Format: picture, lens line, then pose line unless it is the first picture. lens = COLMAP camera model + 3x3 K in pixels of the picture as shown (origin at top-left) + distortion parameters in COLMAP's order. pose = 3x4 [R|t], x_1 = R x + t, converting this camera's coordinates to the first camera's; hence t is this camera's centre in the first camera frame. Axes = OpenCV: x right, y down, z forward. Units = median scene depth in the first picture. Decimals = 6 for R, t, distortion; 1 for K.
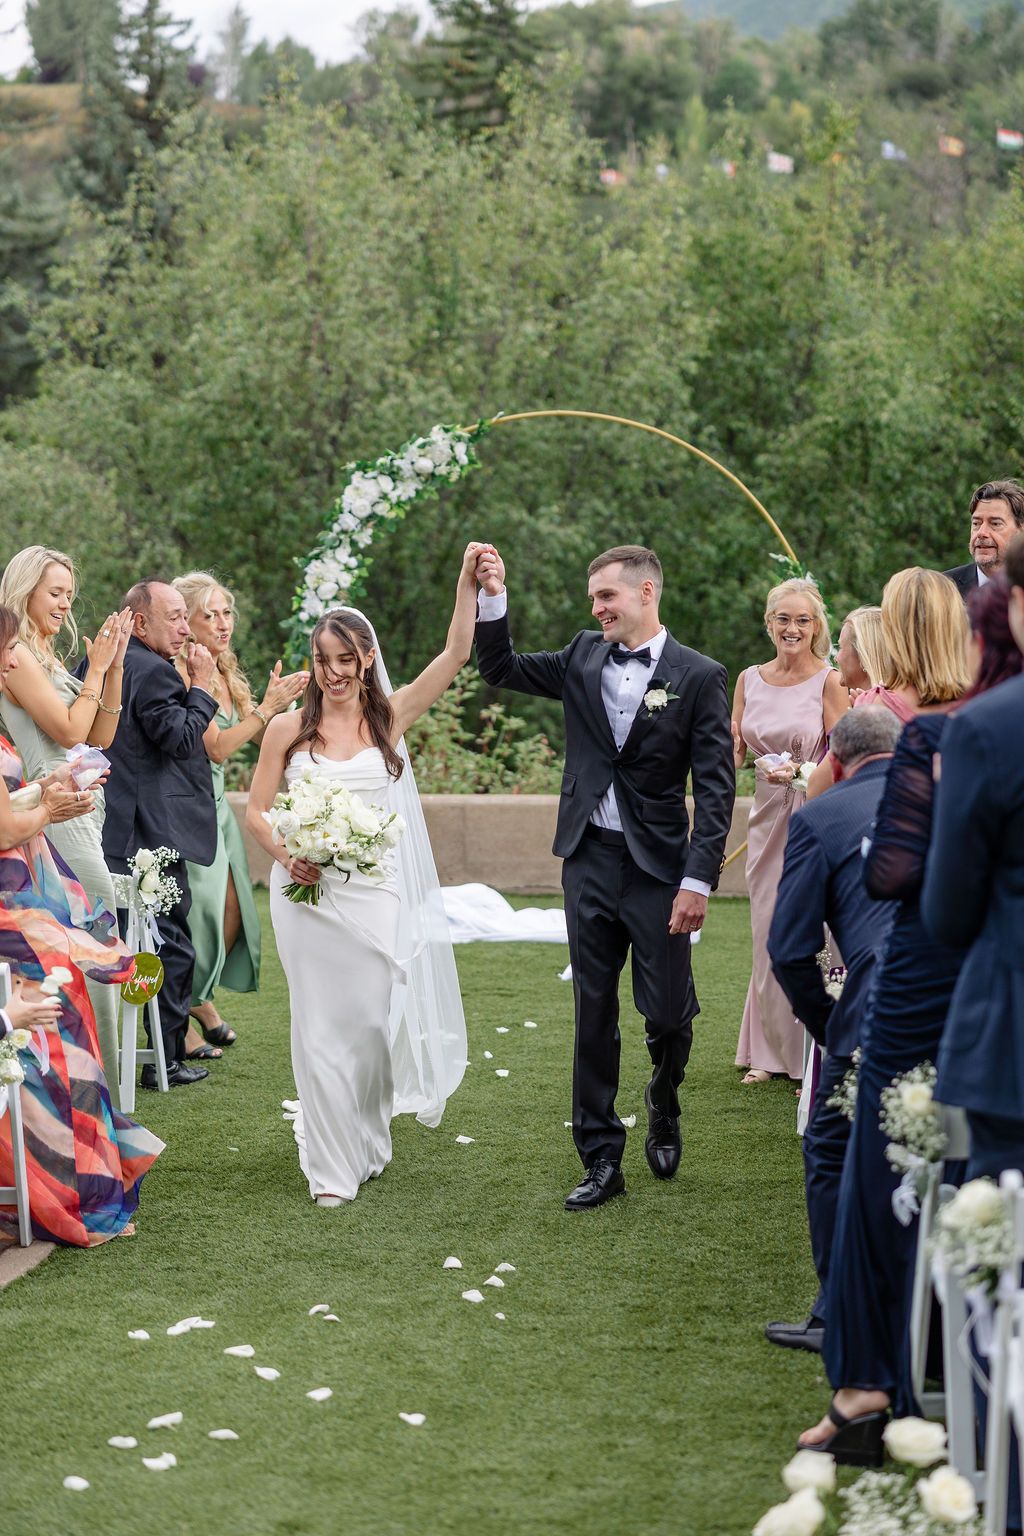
lens RADIAL K [[3022.5, 0, 512.0], [0, 3022.5, 768.0], [0, 0, 1]] dist [0.003497, 0.210813]
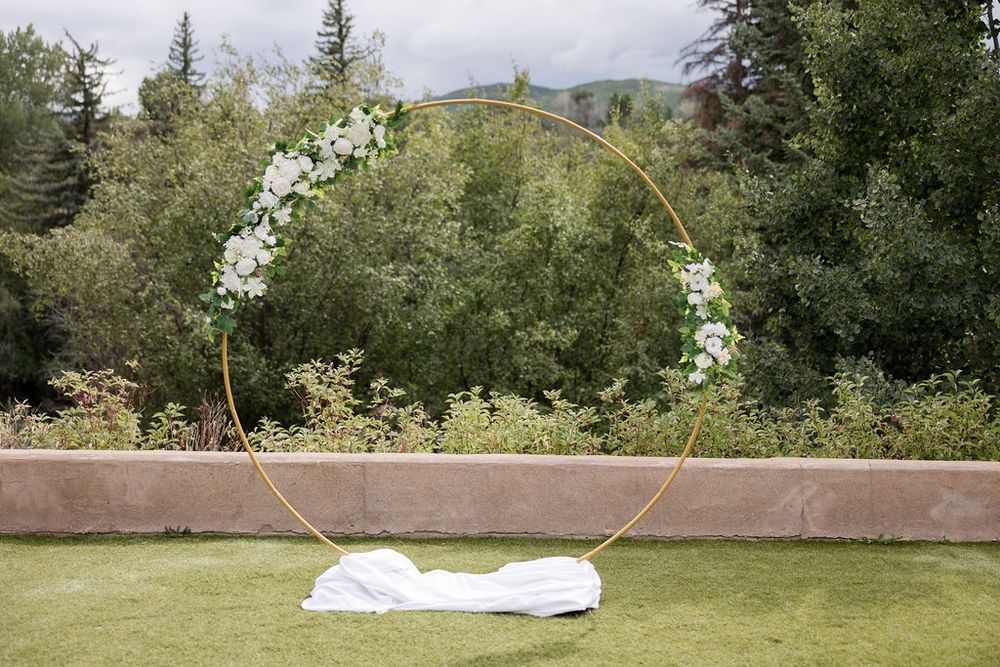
lens RADIAL K [[1145.6, 0, 500.0], [0, 1145.6, 333.5], [0, 0, 1]] dist [-0.000641, 0.029685]
pose [[0.989758, 0.013225, 0.142141, -0.030873], [-0.004666, 0.998164, -0.060384, -0.013084], [-0.142679, 0.059102, 0.988003, 0.606130]]
